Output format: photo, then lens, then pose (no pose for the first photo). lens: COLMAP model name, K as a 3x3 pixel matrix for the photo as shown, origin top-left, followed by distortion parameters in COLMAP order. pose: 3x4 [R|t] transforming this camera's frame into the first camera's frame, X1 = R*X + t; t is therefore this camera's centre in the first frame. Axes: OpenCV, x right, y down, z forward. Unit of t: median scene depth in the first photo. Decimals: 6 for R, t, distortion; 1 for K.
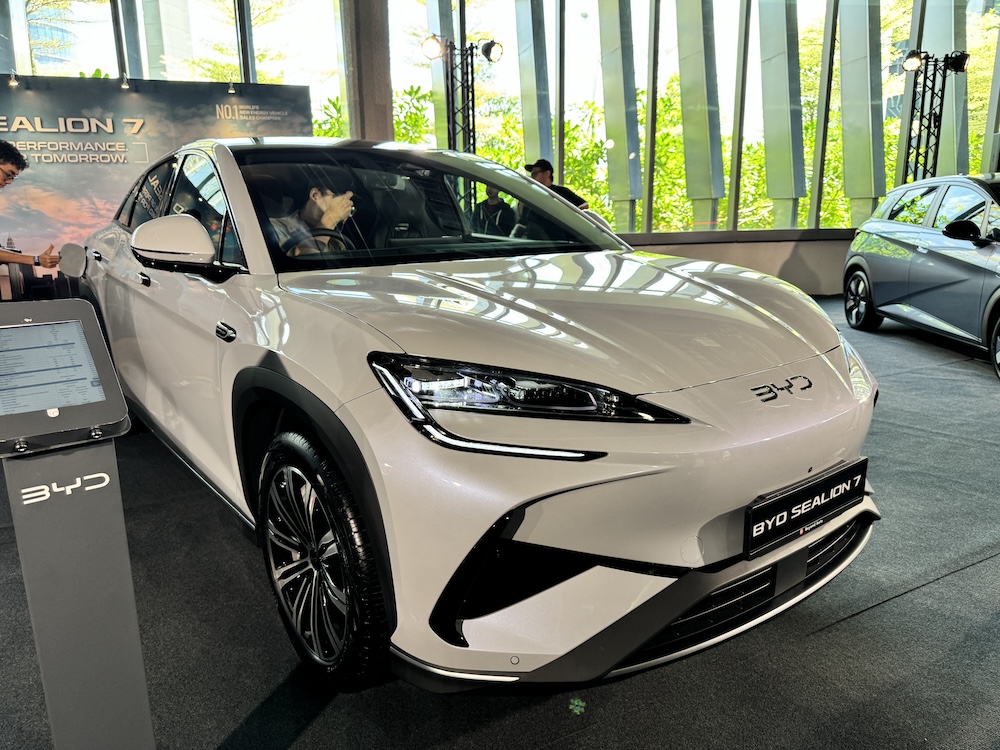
lens RADIAL K [[695.0, 0, 498.0], [0, 695.0, 392.2], [0, 0, 1]] dist [0.001275, -0.004773]
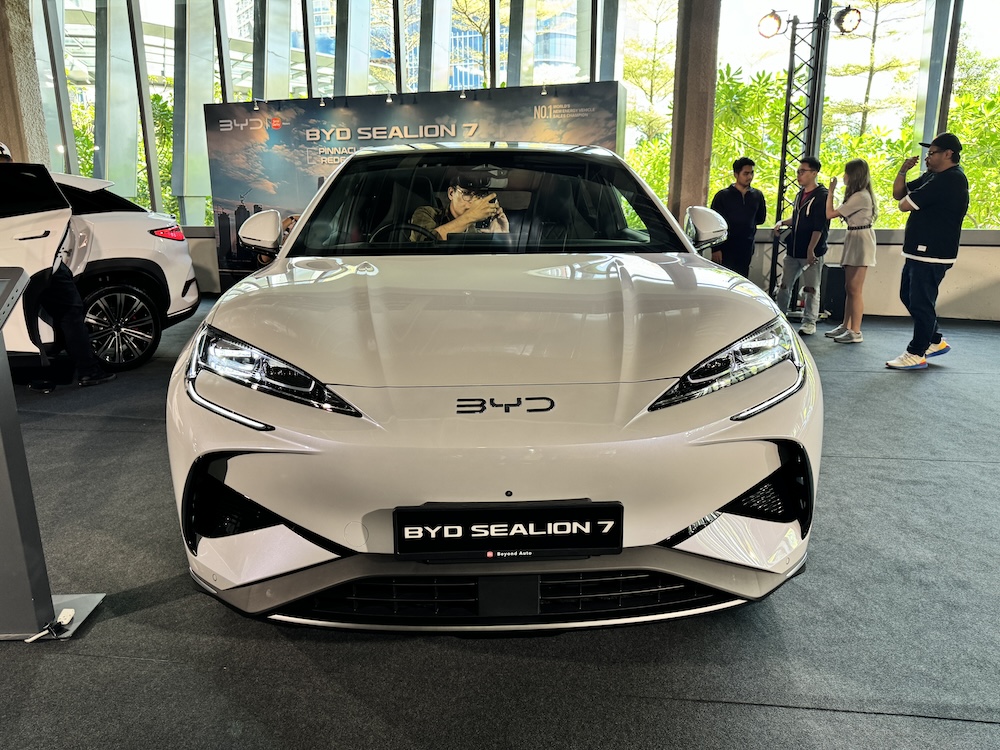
lens RADIAL K [[699.4, 0, 501.9], [0, 699.4, 380.7], [0, 0, 1]] dist [0.056140, -0.065972]
pose [[0.821511, 0.147345, -0.550825, 0.256010], [-0.146775, 0.988127, 0.045419, -0.022902], [0.550978, 0.043535, 0.833384, 0.049402]]
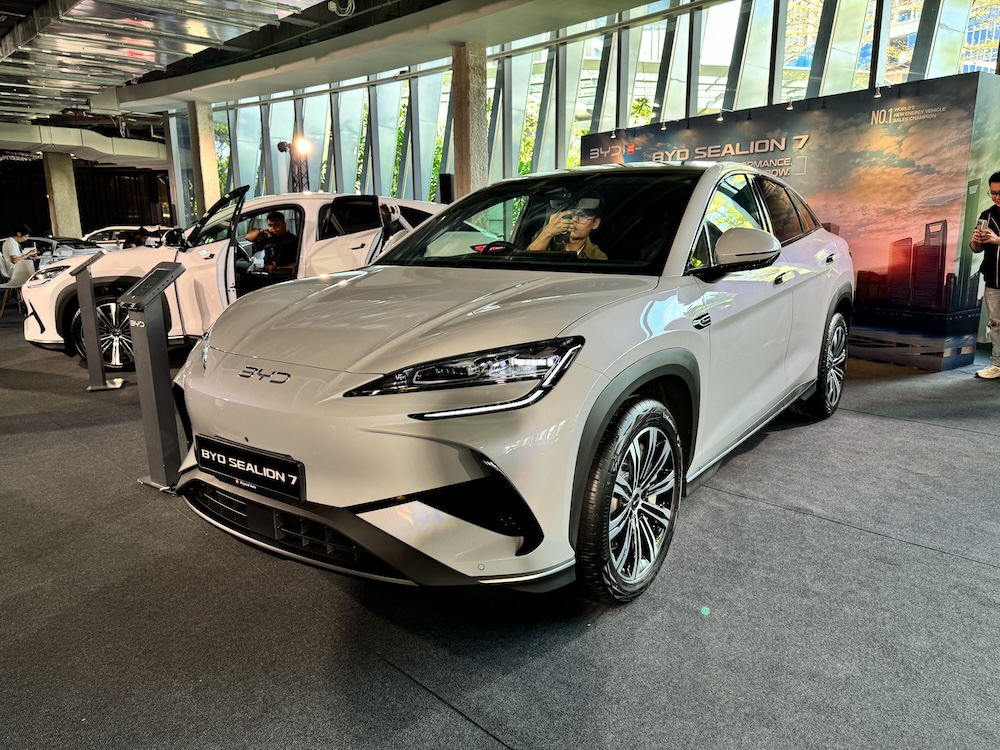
lens RADIAL K [[712.4, 0, 500.3], [0, 712.4, 369.4], [0, 0, 1]] dist [0.007090, -0.005606]
pose [[0.293234, 0.202261, -0.934400, 0.484769], [-0.233594, 0.962900, 0.135124, -0.081576], [0.927064, 0.178647, 0.329602, 0.263002]]
